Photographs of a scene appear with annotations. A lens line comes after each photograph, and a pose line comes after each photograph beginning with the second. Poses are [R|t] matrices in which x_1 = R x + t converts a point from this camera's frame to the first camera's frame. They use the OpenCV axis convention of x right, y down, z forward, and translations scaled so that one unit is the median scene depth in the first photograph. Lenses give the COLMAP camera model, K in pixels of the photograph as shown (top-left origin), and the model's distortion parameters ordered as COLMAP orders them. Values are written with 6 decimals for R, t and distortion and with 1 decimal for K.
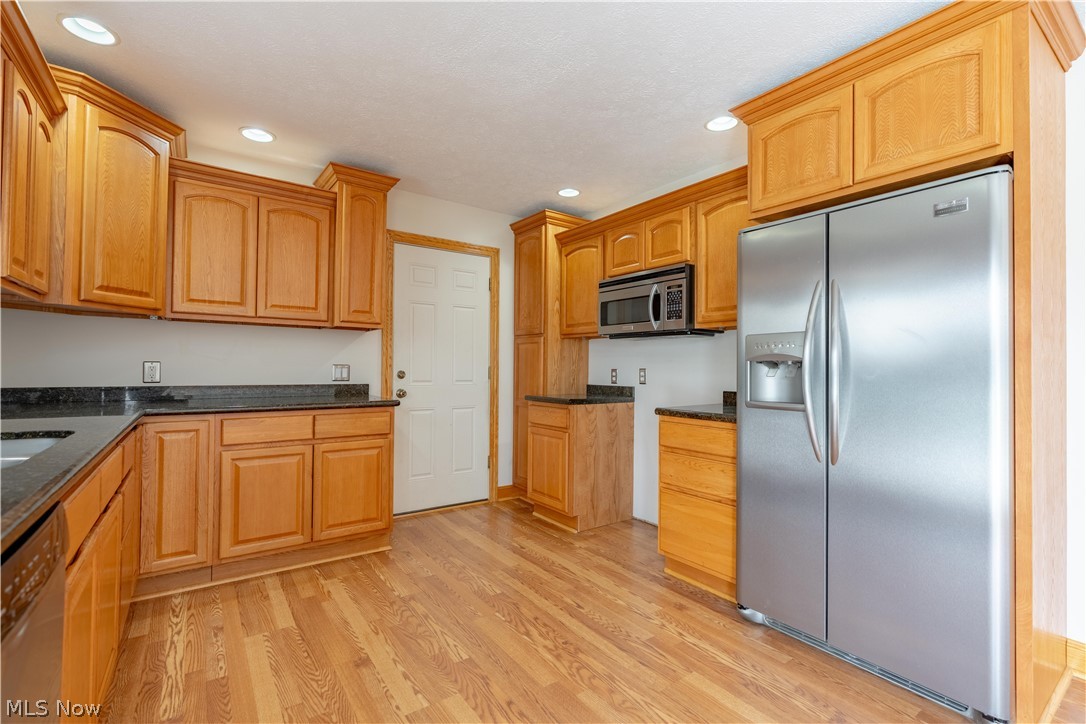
lens RADIAL K [[488.7, 0, 543.0], [0, 488.7, 362.0], [0, 0, 1]] dist [-0.000995, 0.000220]
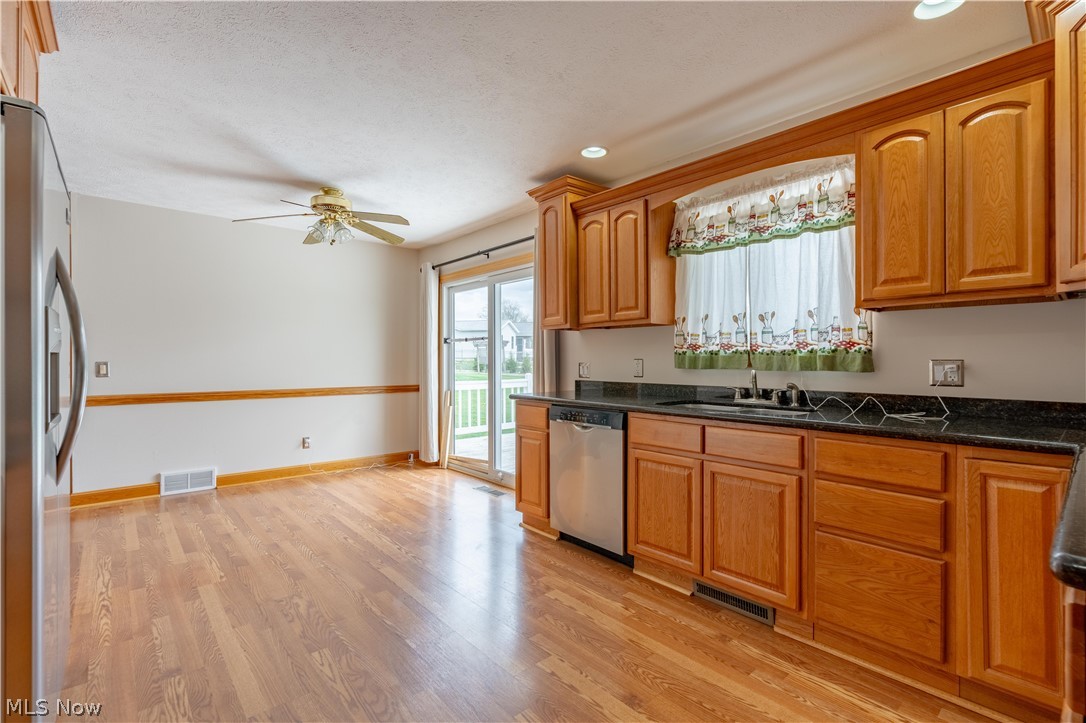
lens RADIAL K [[488.7, 0, 543.0], [0, 488.7, 361.5], [0, 0, 1]] dist [-0.000995, 0.000220]
pose [[-0.994956, -0.013639, -0.099383, -0.078757], [-0.012489, 0.999848, -0.012181, 0.007932], [0.099534, -0.010878, -0.994975, 1.322596]]
